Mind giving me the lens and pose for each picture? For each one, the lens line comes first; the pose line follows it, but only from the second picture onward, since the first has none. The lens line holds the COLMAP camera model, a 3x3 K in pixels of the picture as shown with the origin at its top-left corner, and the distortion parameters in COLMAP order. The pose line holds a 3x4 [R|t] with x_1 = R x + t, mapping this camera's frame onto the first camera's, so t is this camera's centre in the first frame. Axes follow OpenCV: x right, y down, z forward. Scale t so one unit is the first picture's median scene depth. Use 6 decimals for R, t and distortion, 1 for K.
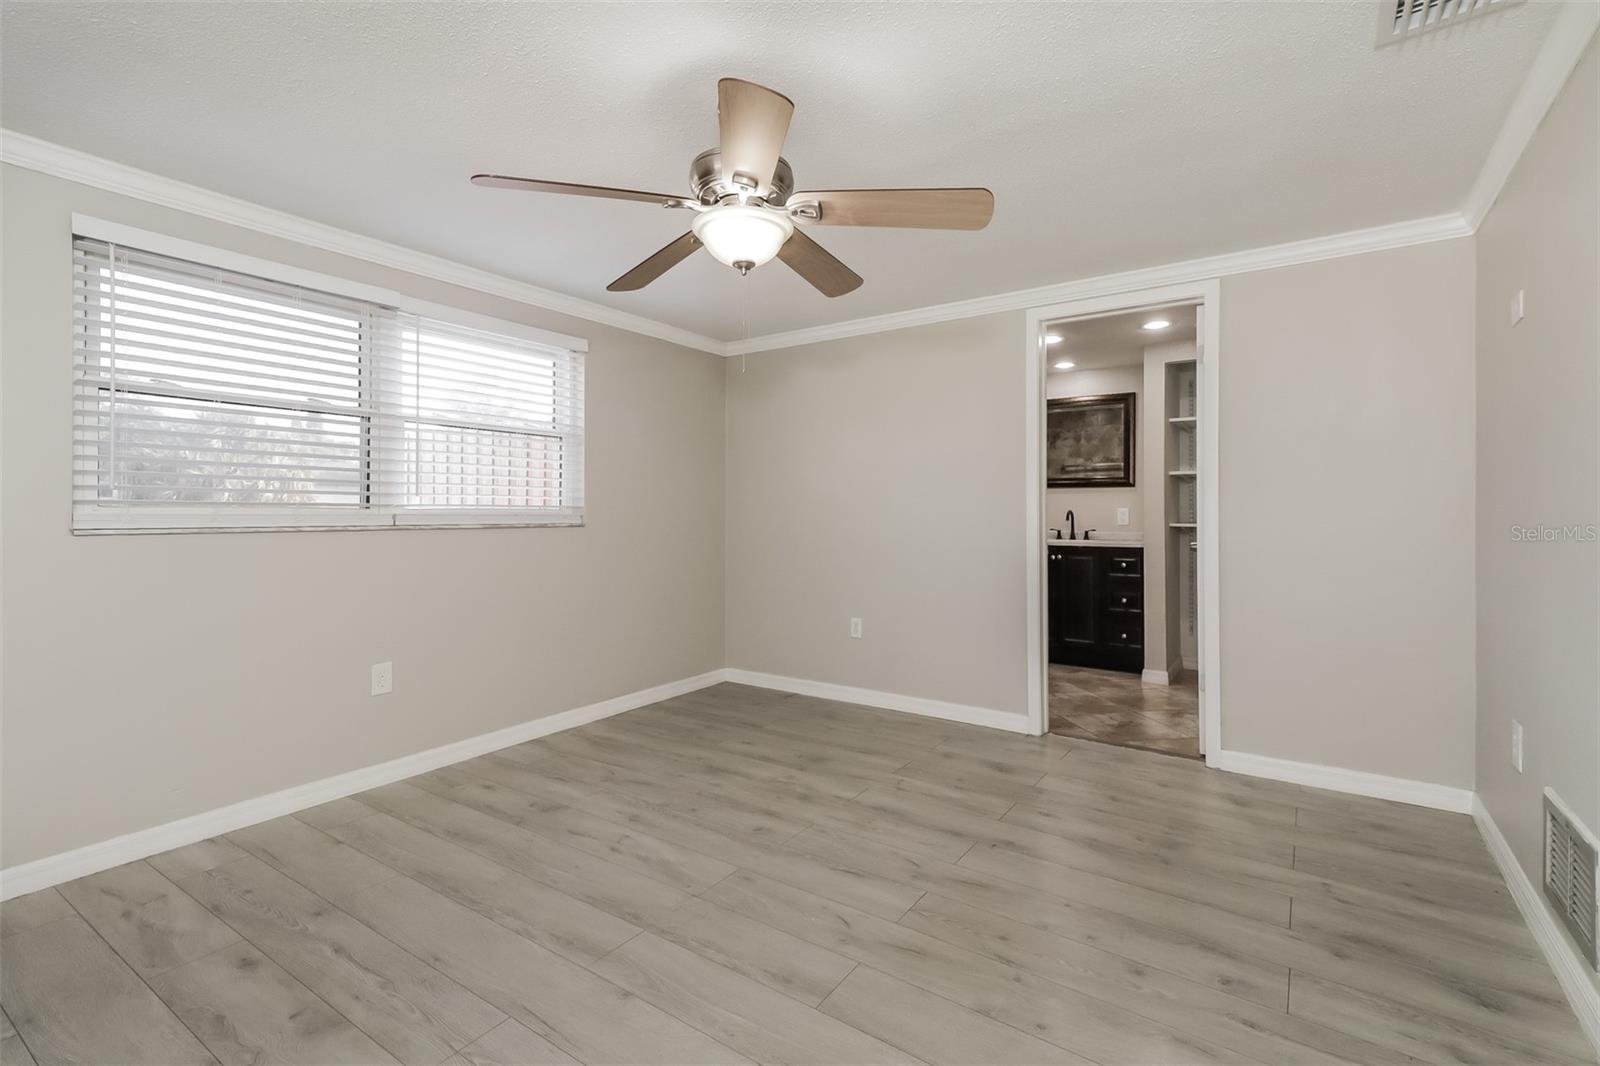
lens RADIAL K [[739.6, 0, 786.0], [0, 739.6, 521.4], [0, 0, 1]] dist [0.014034, -0.001324]
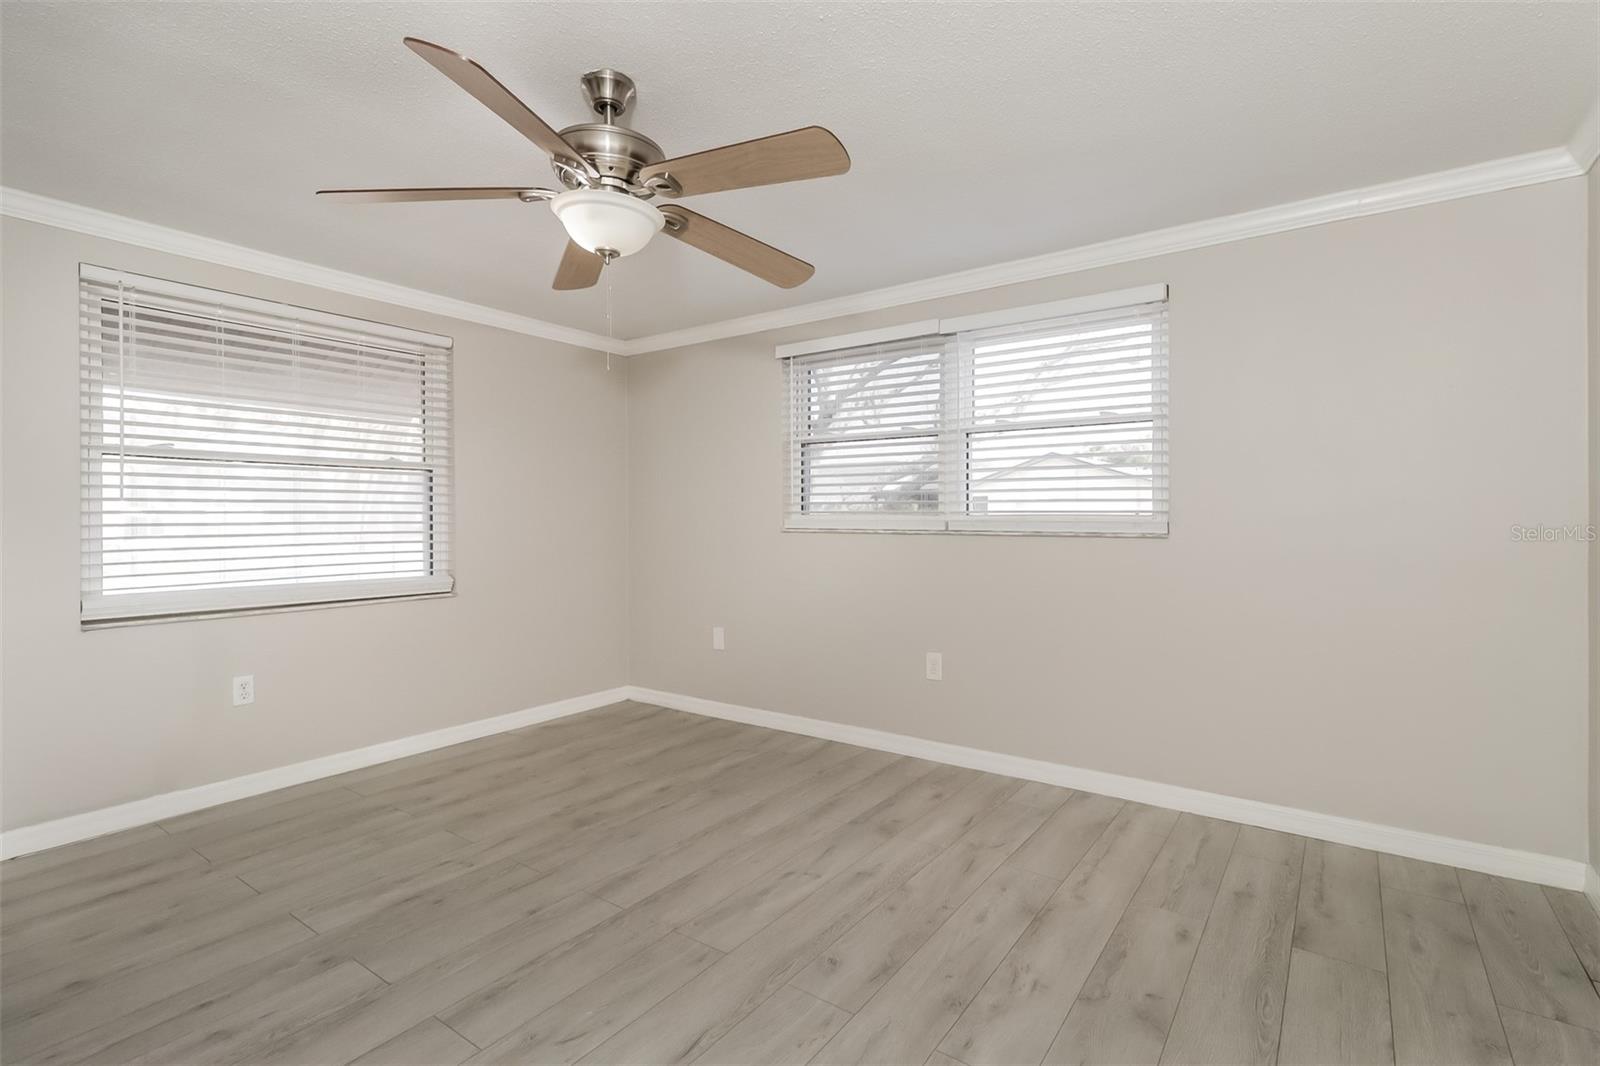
lens RADIAL K [[739.6, 0, 844.8], [0, 739.6, 526.3], [0, 0, 1]] dist [0.014034, -0.001324]
pose [[0.010436, 0.010967, -0.999885, 0.577865], [-0.012007, 0.999869, 0.010841, -0.011329], [0.999873, 0.011893, 0.010567, 0.854087]]
